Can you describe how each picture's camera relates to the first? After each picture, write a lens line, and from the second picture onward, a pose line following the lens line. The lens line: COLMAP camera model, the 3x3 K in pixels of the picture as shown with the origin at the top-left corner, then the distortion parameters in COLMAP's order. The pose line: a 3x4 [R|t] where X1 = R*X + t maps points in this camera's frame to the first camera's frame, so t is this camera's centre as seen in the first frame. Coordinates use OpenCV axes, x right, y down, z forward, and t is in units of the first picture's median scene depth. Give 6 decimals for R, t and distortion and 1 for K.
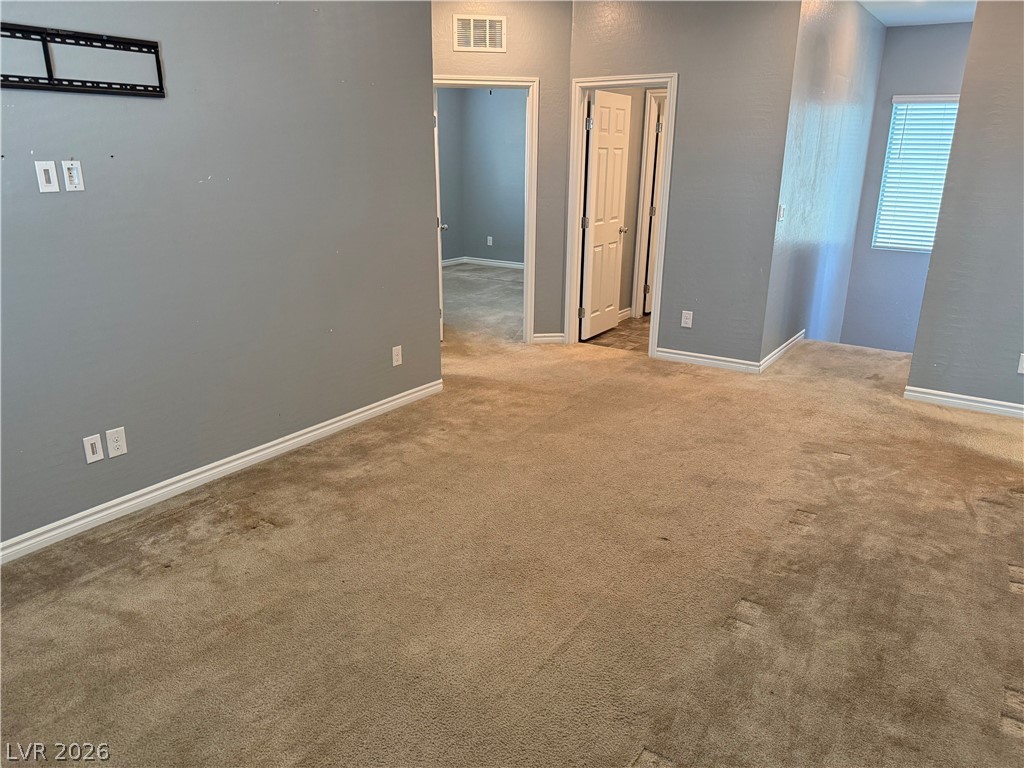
lens RADIAL K [[717.9, 0, 505.6], [0, 717.9, 367.8], [0, 0, 1]] dist [0.067505, -0.083025]
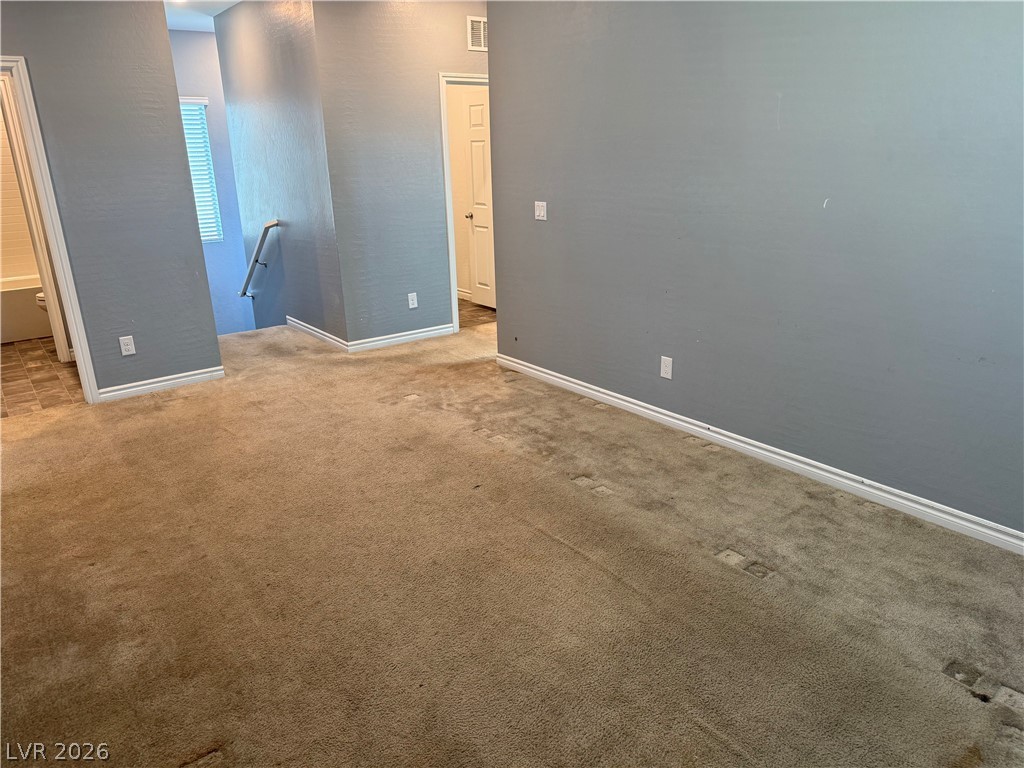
lens RADIAL K [[717.9, 0, 511.0], [0, 717.9, 386.0], [0, 0, 1]] dist [0.067505, -0.083025]
pose [[0.313875, -0.308192, 0.898054, -0.632111], [0.295406, 0.930607, 0.216117, -0.119223], [-0.902340, 0.197457, 0.383136, 0.430732]]
